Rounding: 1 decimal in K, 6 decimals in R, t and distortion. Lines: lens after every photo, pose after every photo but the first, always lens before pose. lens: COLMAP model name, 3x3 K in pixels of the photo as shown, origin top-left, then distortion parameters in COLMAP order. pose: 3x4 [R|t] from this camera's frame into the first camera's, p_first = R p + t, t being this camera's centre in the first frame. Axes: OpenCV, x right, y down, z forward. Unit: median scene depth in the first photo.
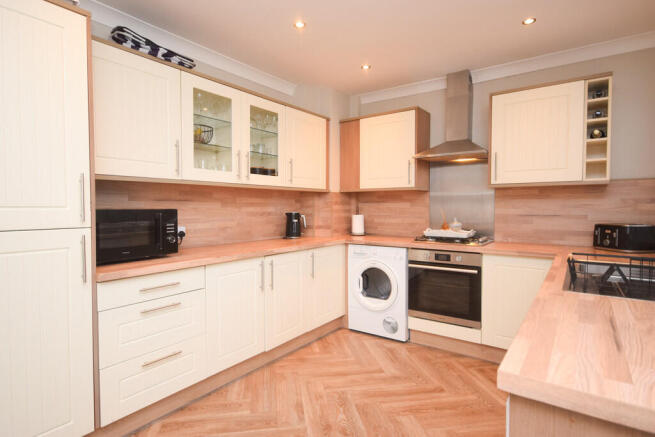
lens RADIAL K [[351.2, 0, 336.9], [0, 351.2, 216.6], [0, 0, 1]] dist [0.019588, -0.000975]
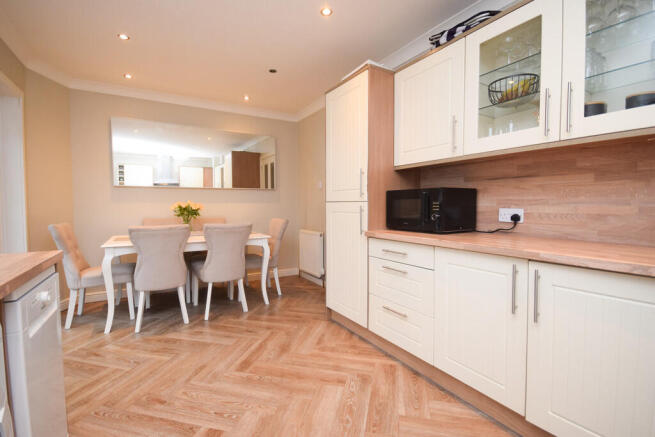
lens RADIAL K [[293.0, 0, 327.4], [0, 293.0, 219.1], [0, 0, 1]] dist [0.001525, -0.001814]
pose [[-0.403316, 0.046547, -0.913876, 0.341797], [-0.024085, 0.997819, 0.061452, 0.019327], [0.914744, 0.046796, -0.401316, 0.800979]]
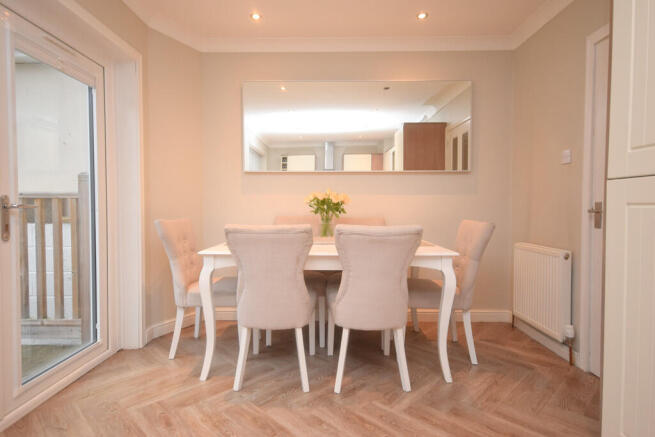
lens RADIAL K [[351.2, 0, 322.3], [0, 351.2, 218.8], [0, 0, 1]] dist [0.019588, -0.000975]
pose [[-0.831724, 0.022886, -0.554717, 0.025618], [-0.014418, 0.997923, 0.062789, 0.049995], [0.555002, 0.060221, -0.829666, 0.586980]]
